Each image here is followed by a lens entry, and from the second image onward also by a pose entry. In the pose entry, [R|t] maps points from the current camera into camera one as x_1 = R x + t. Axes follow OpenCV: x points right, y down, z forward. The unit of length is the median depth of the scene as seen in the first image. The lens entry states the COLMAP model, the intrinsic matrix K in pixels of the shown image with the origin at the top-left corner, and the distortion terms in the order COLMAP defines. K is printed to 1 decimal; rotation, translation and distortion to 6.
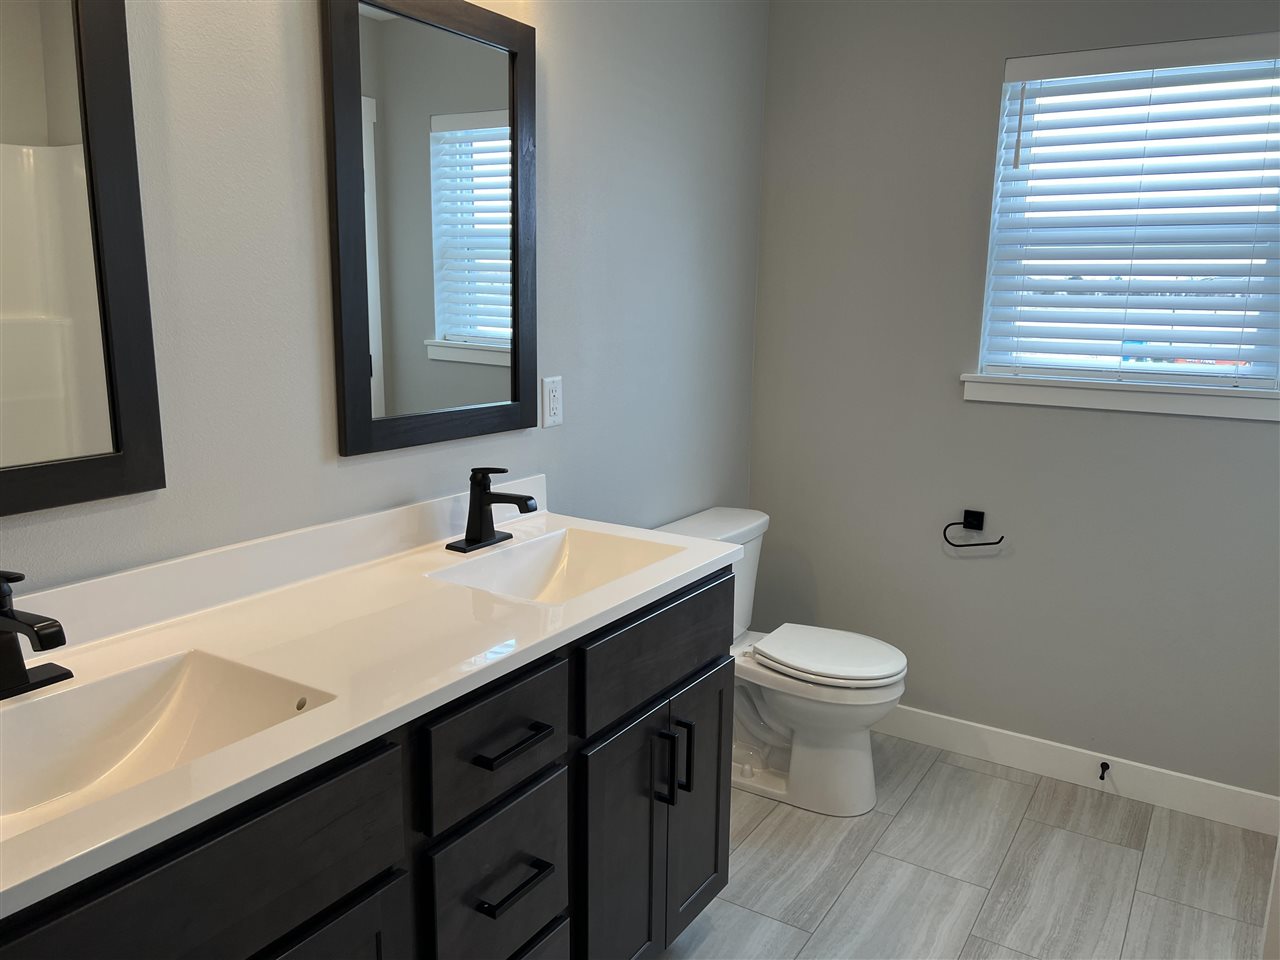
lens RADIAL K [[960.0, 0, 647.0], [0, 960.0, 486.8], [0, 0, 1]] dist [0.062902, -0.069414]
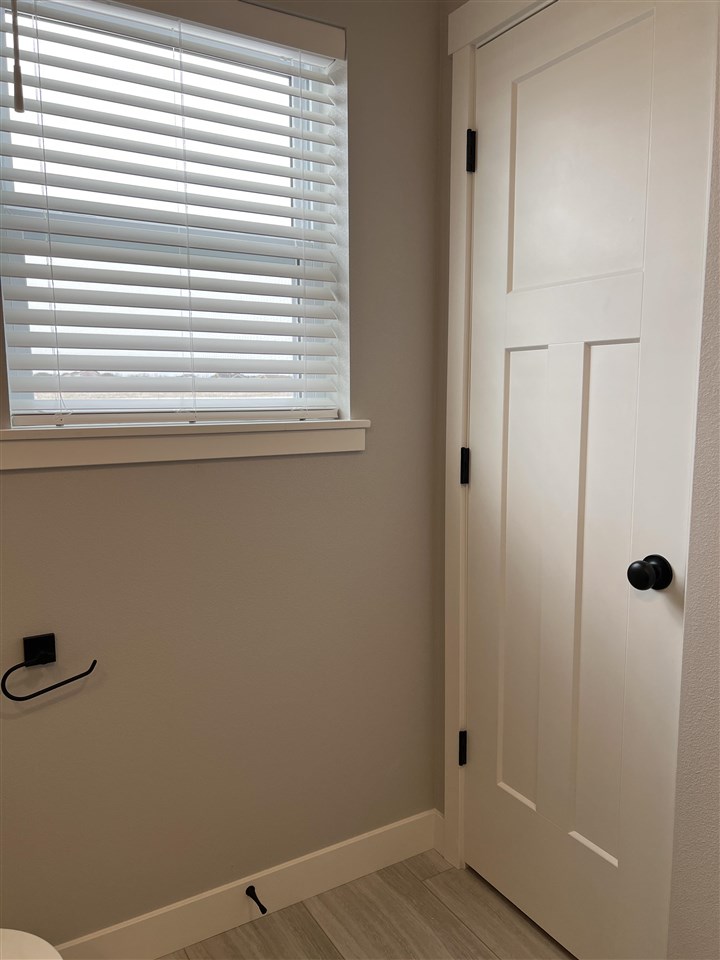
lens RADIAL K [[720.0, 0, 357.9], [0, 720.0, 480.7], [0, 0, 1]] dist [0.062902, -0.069414]
pose [[0.449104, -0.141077, 0.882272, 0.022696], [0.173756, 0.982394, 0.068640, -0.091809], [-0.876422, 0.122474, 0.465710, 0.704156]]
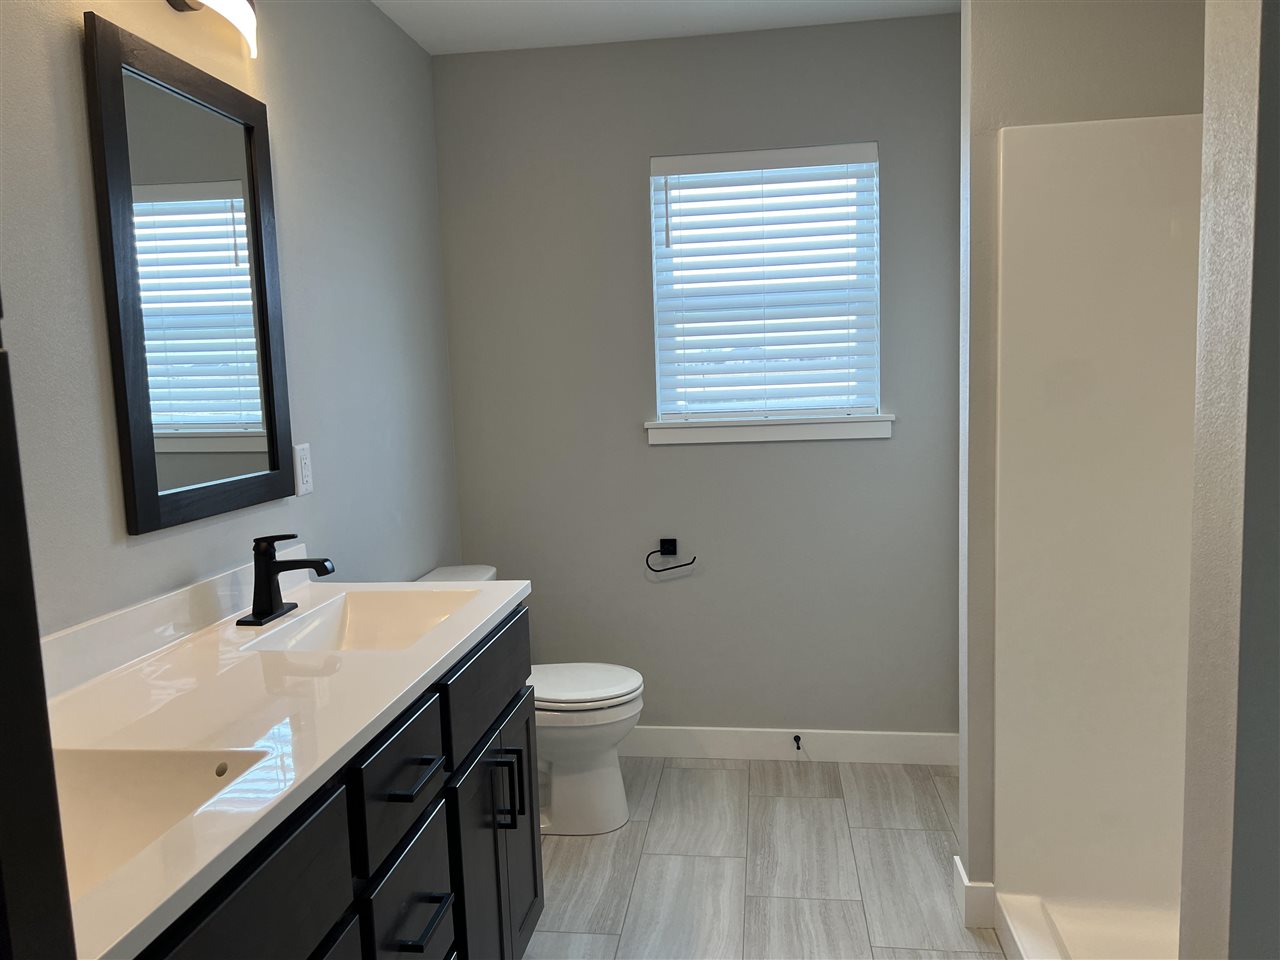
lens RADIAL K [[960.0, 0, 639.5], [0, 960.0, 488.2], [0, 0, 1]] dist [0.062902, -0.069414]
pose [[0.909539, -0.096943, 0.404153, -0.179984], [0.129947, 0.989996, -0.054976, 0.028364], [-0.394781, 0.102522, 0.913038, -0.039288]]
